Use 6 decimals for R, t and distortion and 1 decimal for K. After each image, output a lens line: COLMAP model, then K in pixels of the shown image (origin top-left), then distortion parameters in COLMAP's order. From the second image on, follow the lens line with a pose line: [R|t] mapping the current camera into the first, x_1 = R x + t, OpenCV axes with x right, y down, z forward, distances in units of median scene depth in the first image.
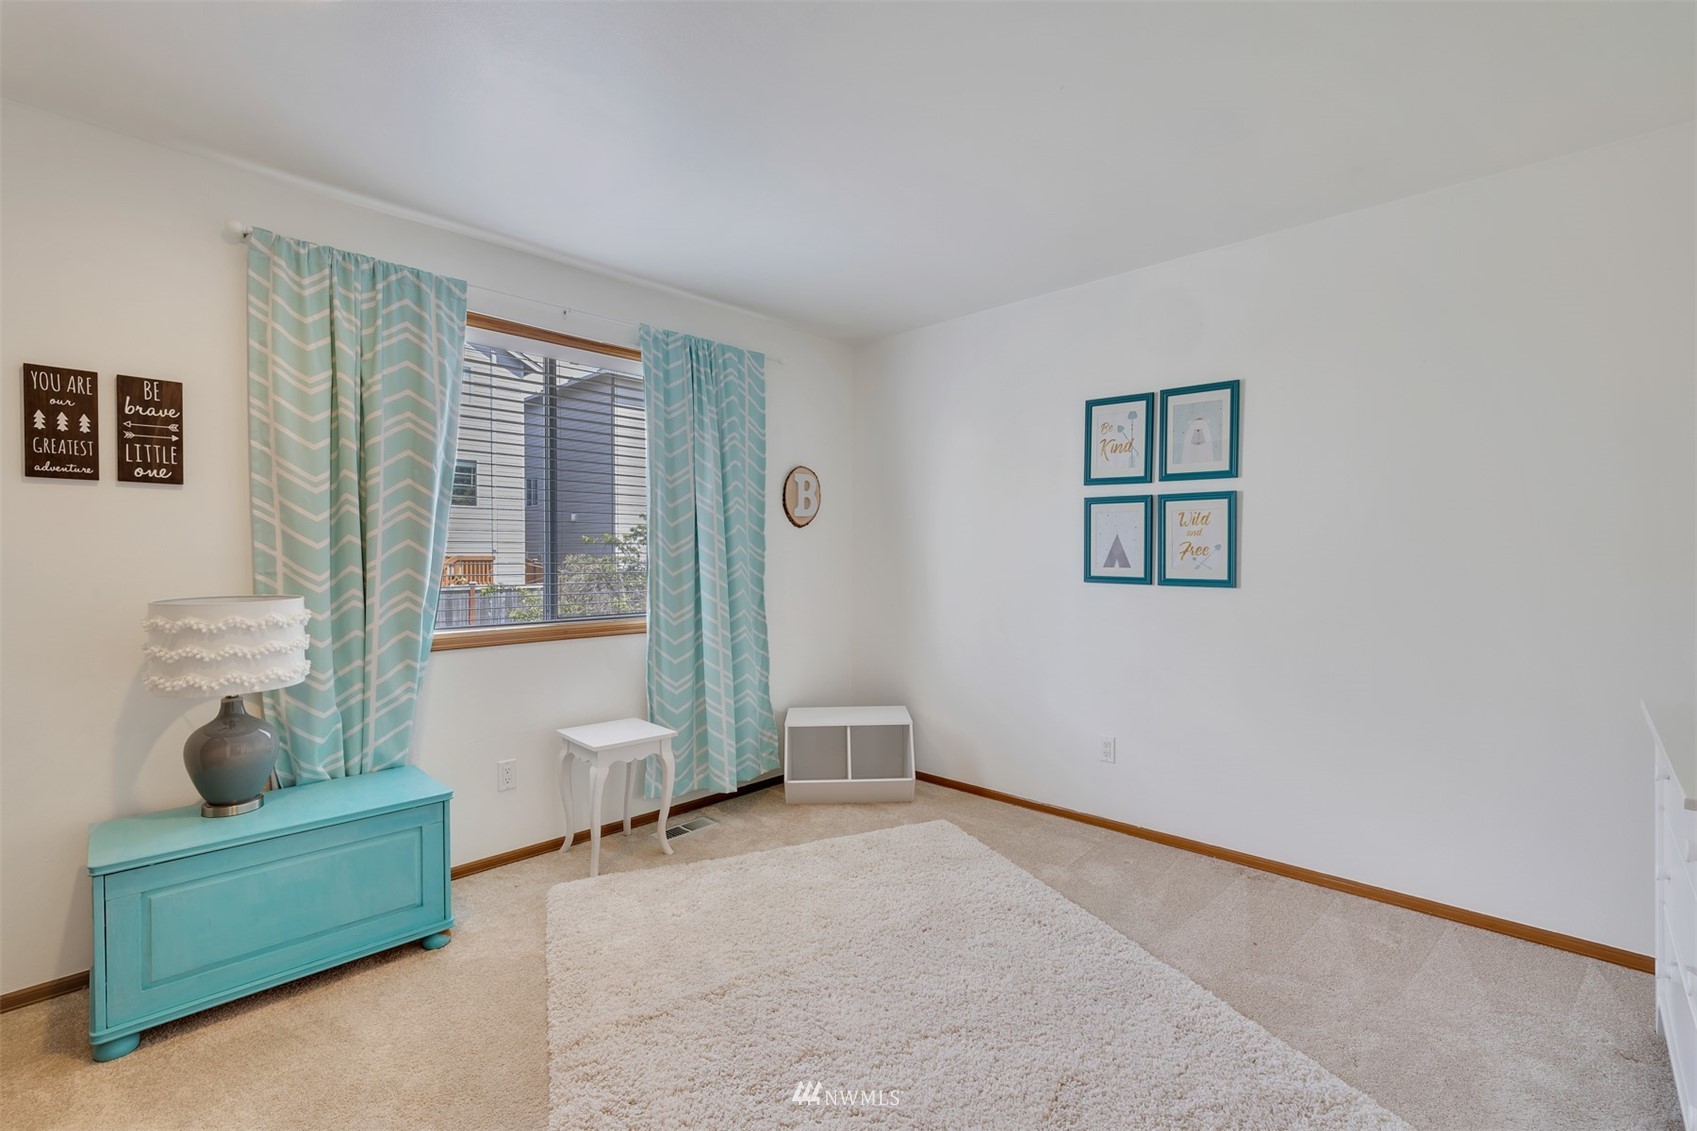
lens RADIAL K [[769.2, 0, 844.3], [0, 769.2, 562.9], [0, 0, 1]] dist [0.002389, 0.000056]
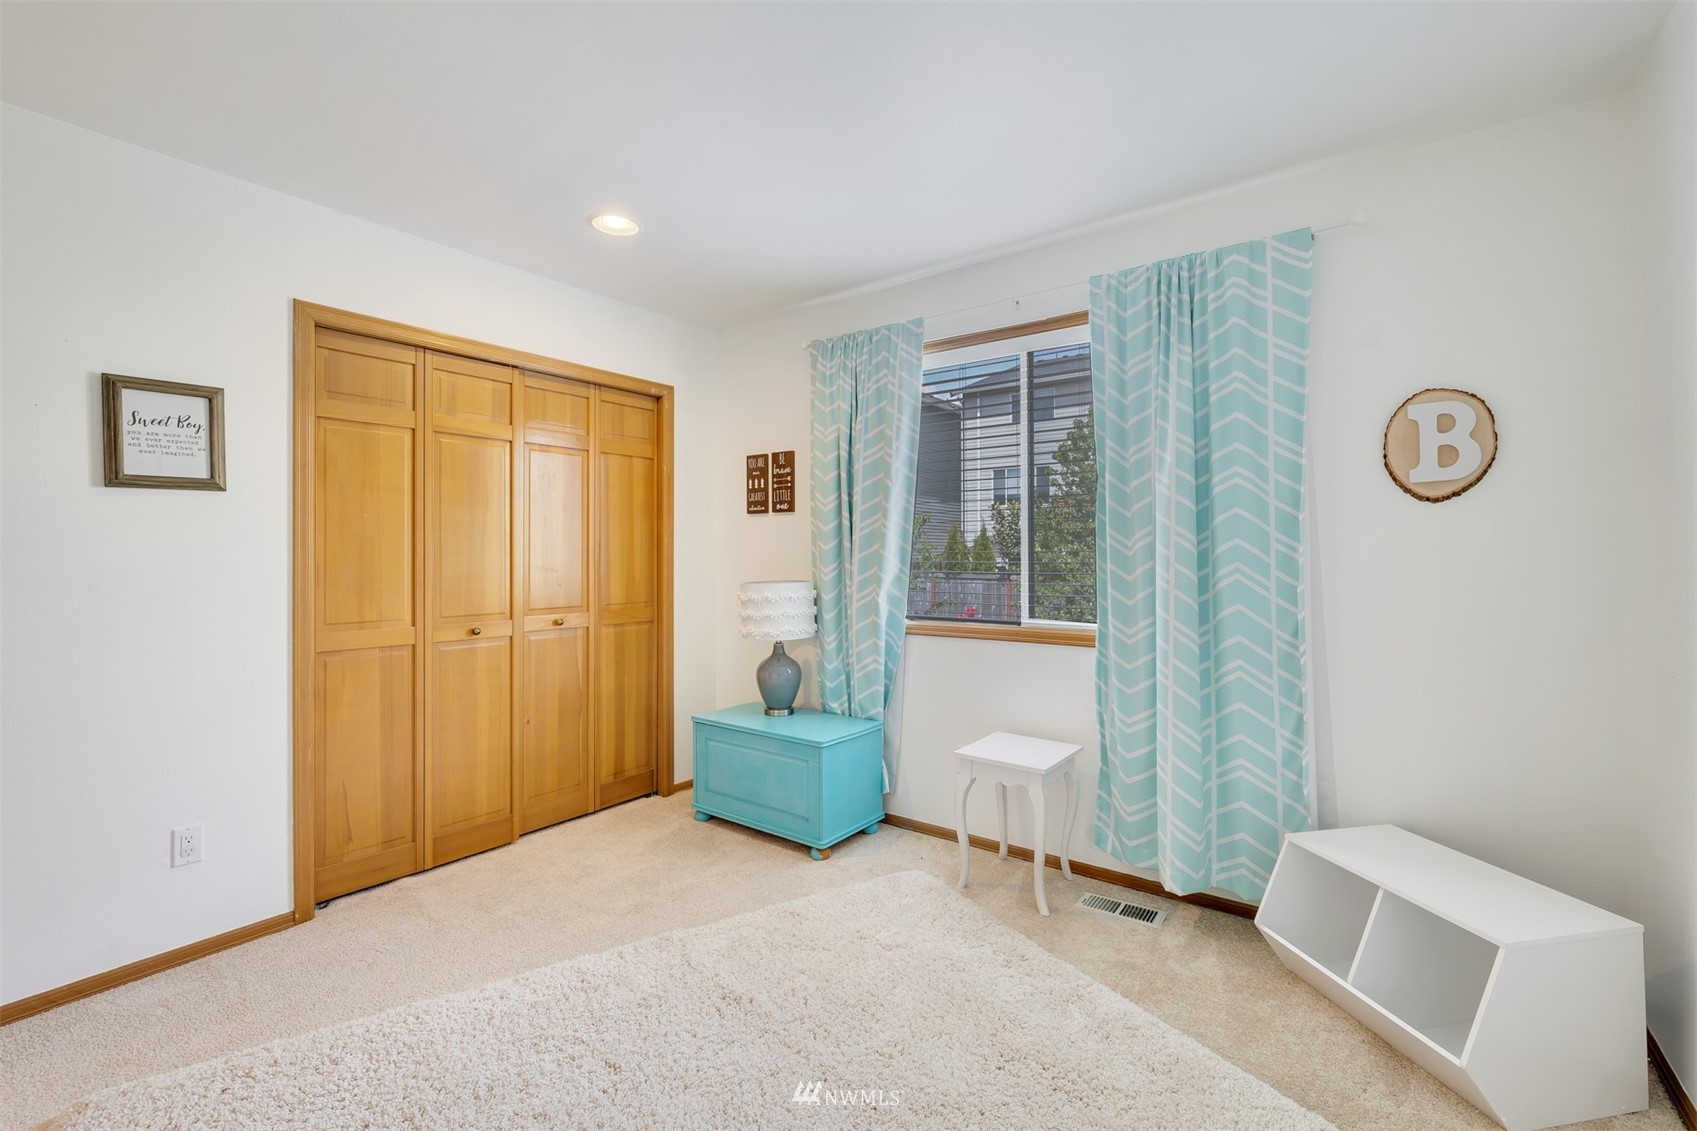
lens RADIAL K [[731.5, 0, 844.9], [0, 731.5, 559.1], [0, 0, 1]] dist [-0.004073, 0.000022]
pose [[0.116599, 0.001843, -0.993177, 0.610519], [-0.011582, 0.999933, 0.000496, -0.002350], [0.993112, 0.011445, 0.116613, 0.796704]]
